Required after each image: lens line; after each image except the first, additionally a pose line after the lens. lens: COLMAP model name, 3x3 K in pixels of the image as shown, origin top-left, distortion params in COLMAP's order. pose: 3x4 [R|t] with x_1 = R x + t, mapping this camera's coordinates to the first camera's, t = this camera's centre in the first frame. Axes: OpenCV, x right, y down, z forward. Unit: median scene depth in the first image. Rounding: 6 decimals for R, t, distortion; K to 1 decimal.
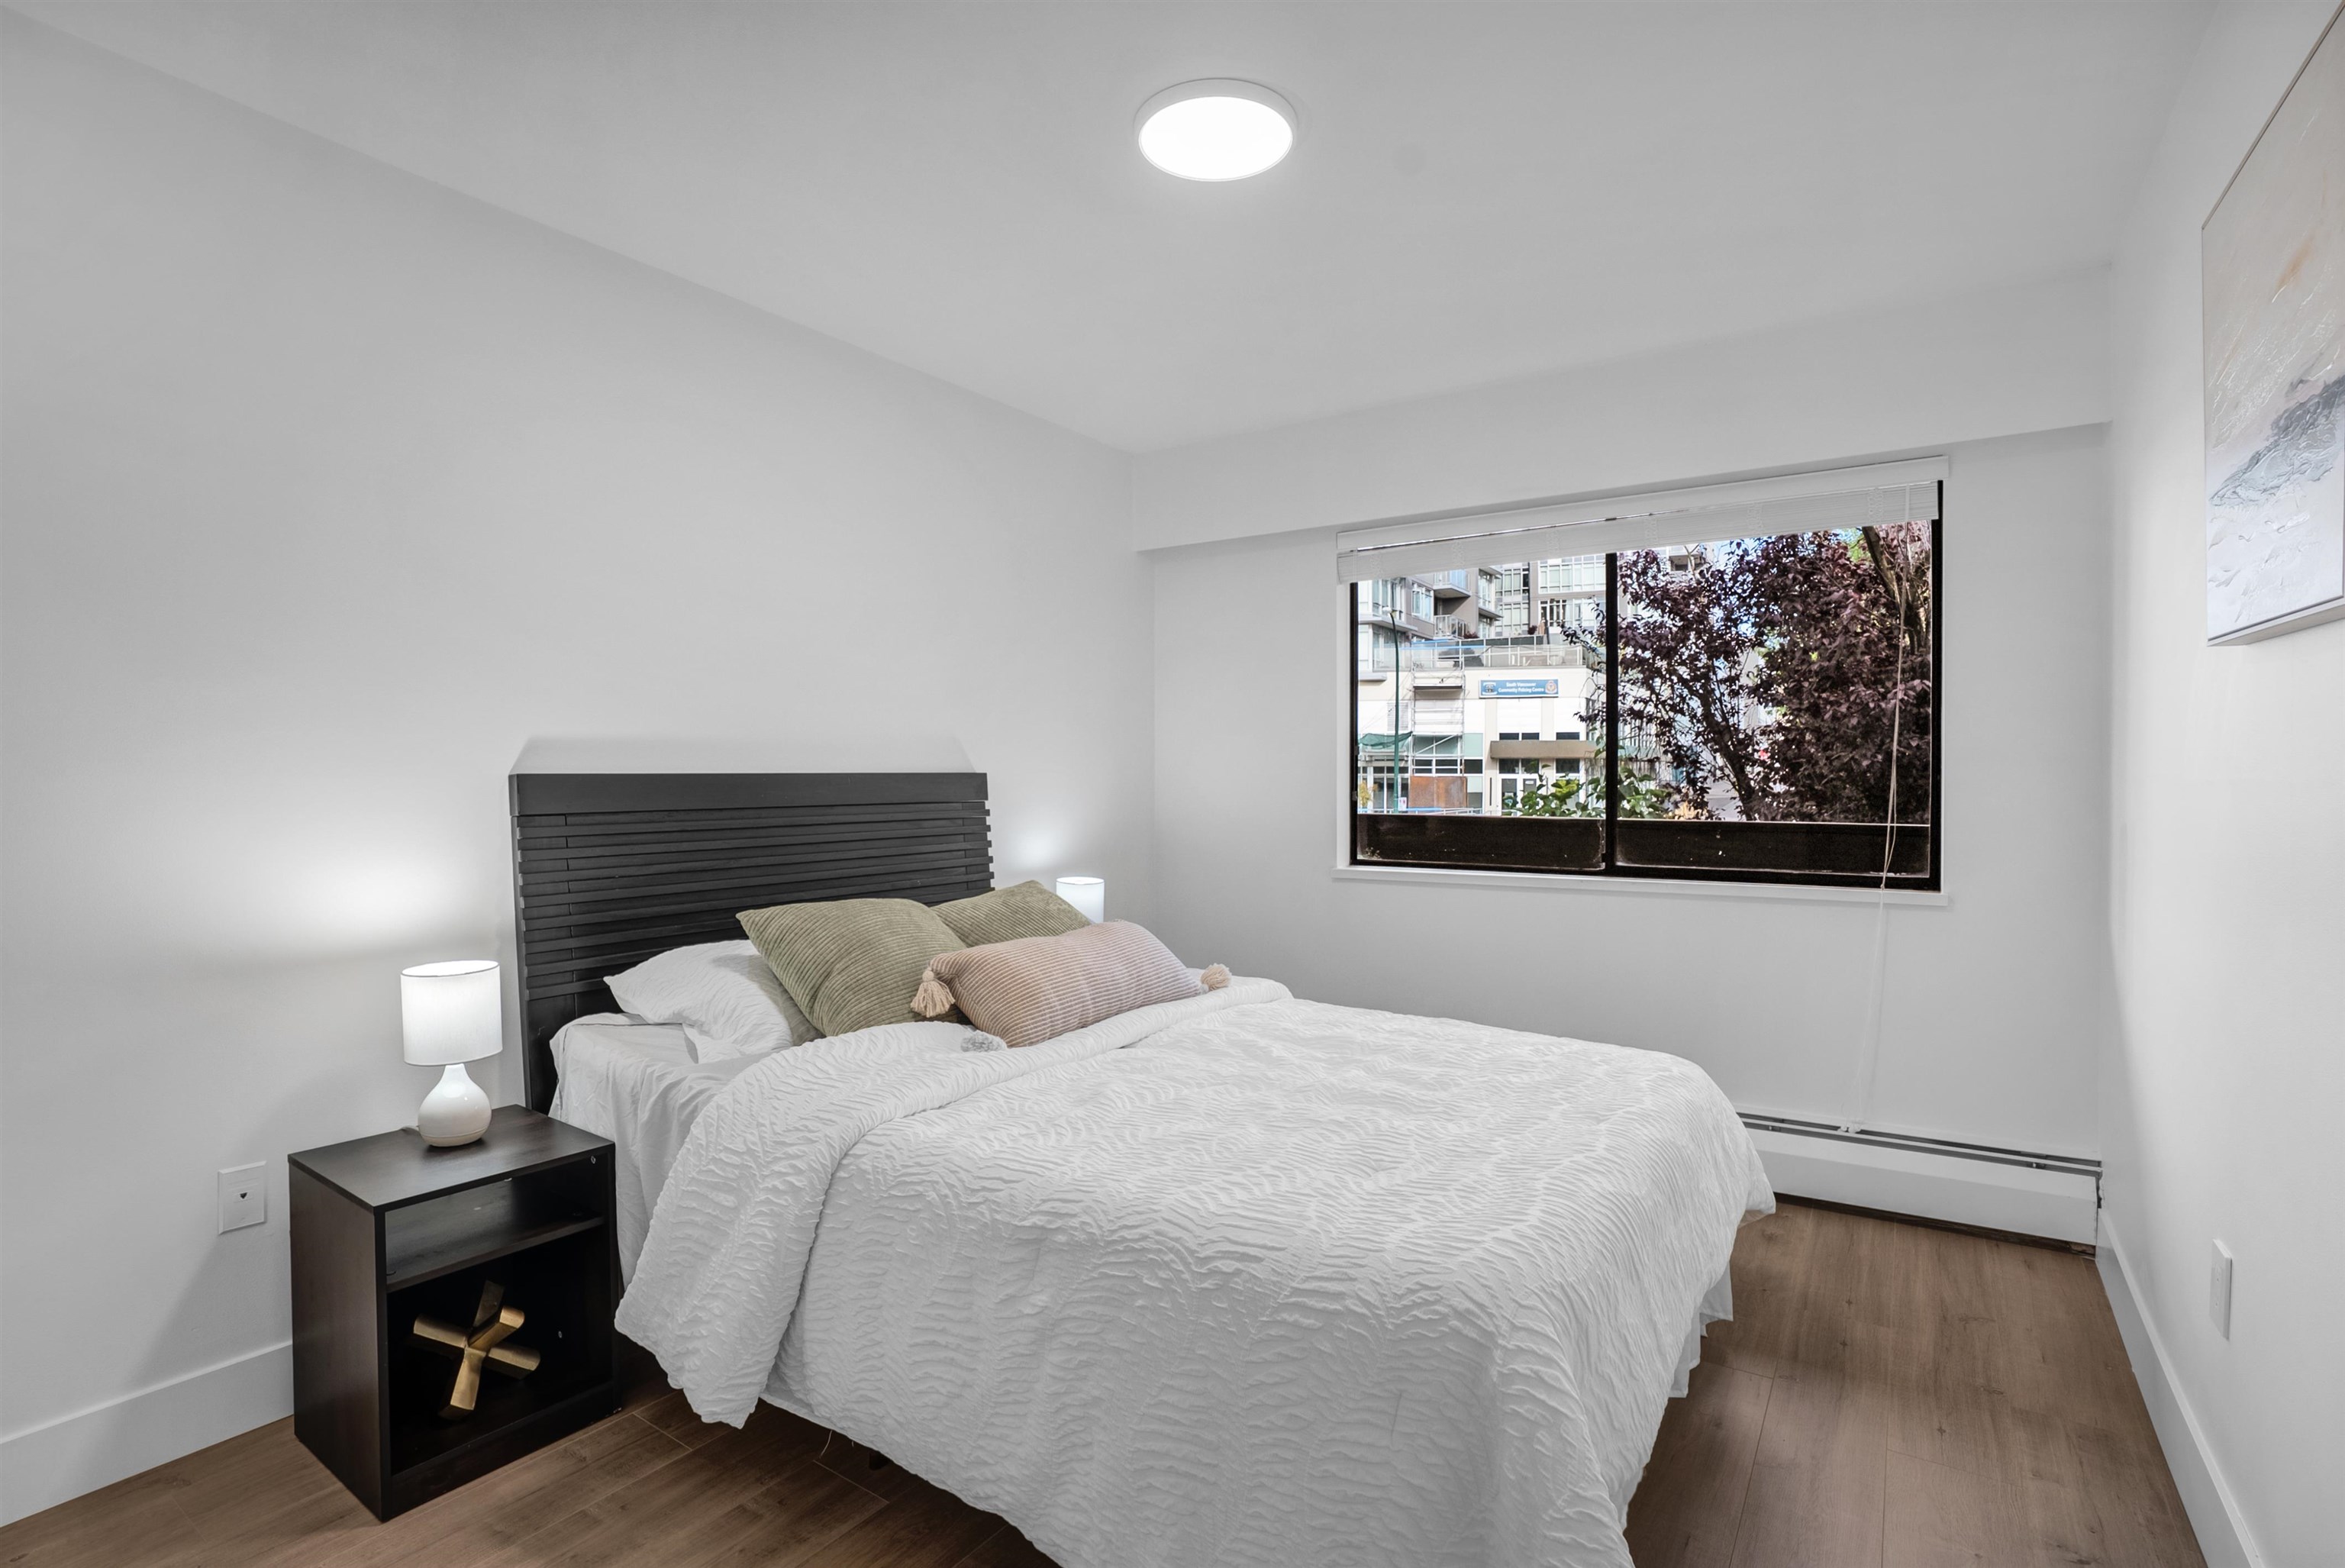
lens RADIAL K [[1114.4, 0, 1158.4], [0, 1114.4, 787.5], [0, 0, 1]] dist [-0.077852, 0.031366]
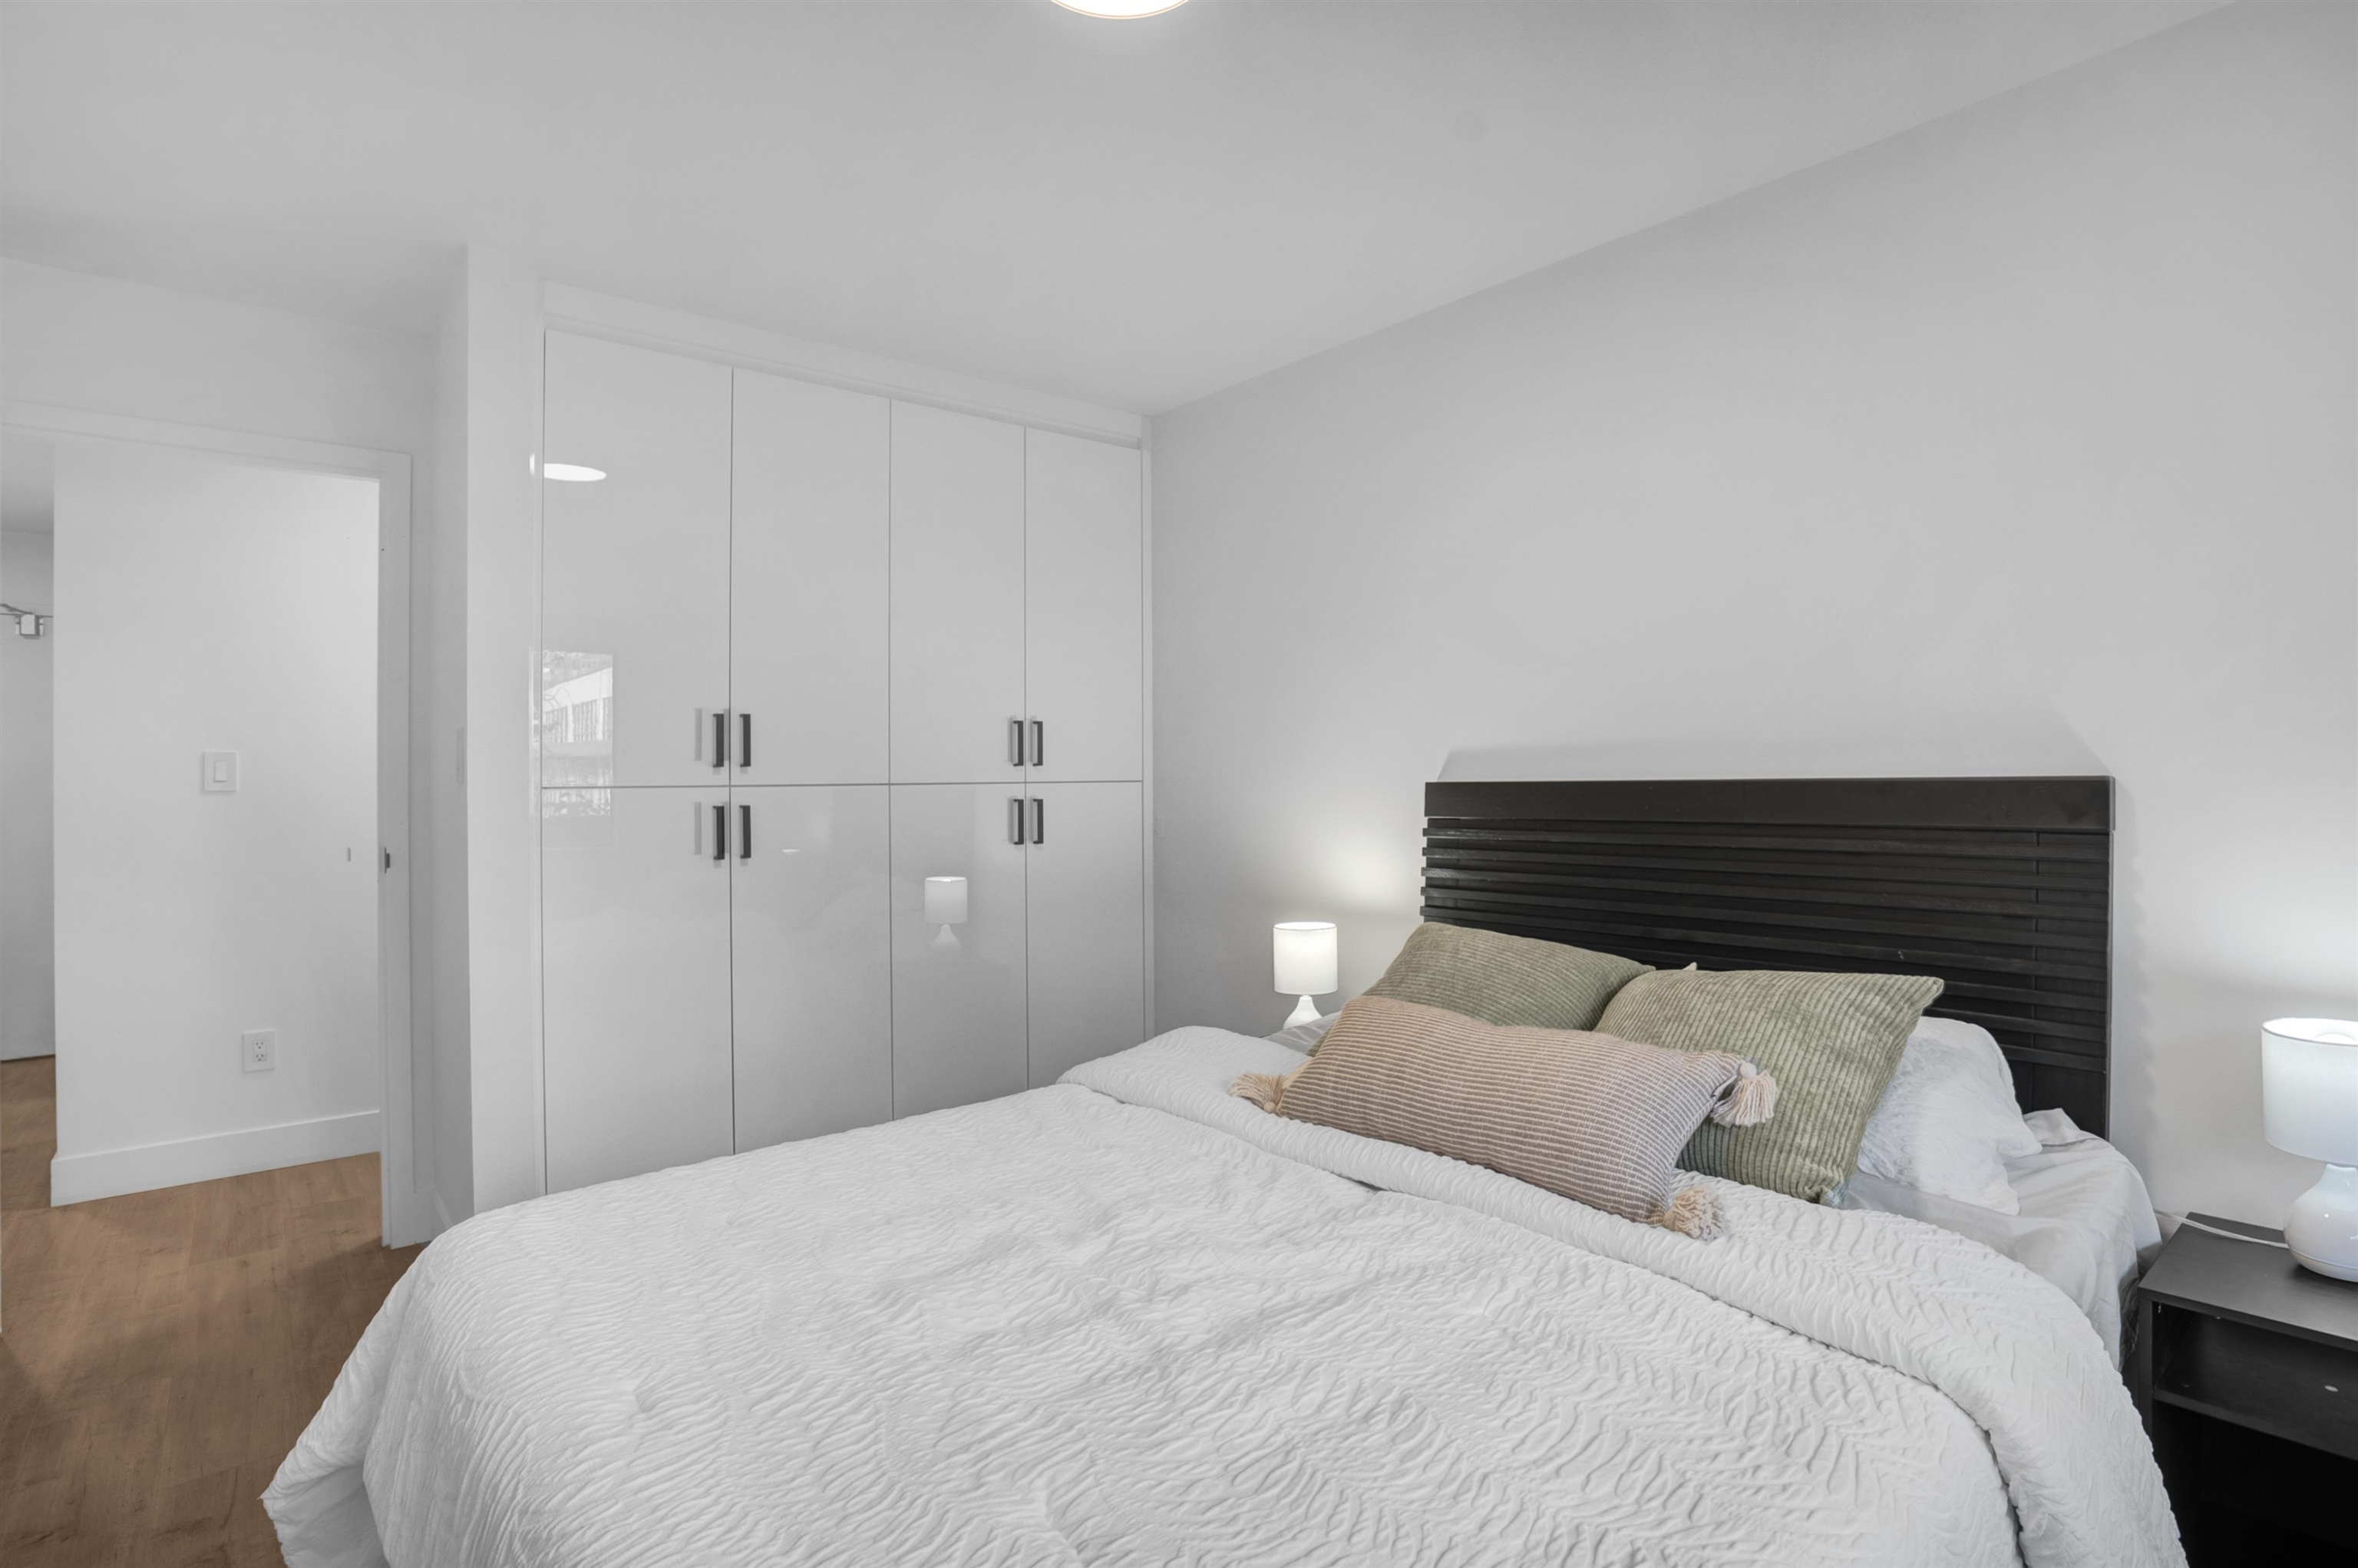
lens RADIAL K [[1120.5, 0, 1164.8], [0, 1120.5, 787.6], [0, 0, 1]] dist [-0.077852, 0.031366]
pose [[-0.312605, 0.011272, -0.949816, 0.606705], [-0.008249, 0.999860, 0.014581, -0.019950], [0.949847, 0.012393, -0.312468, 1.002445]]
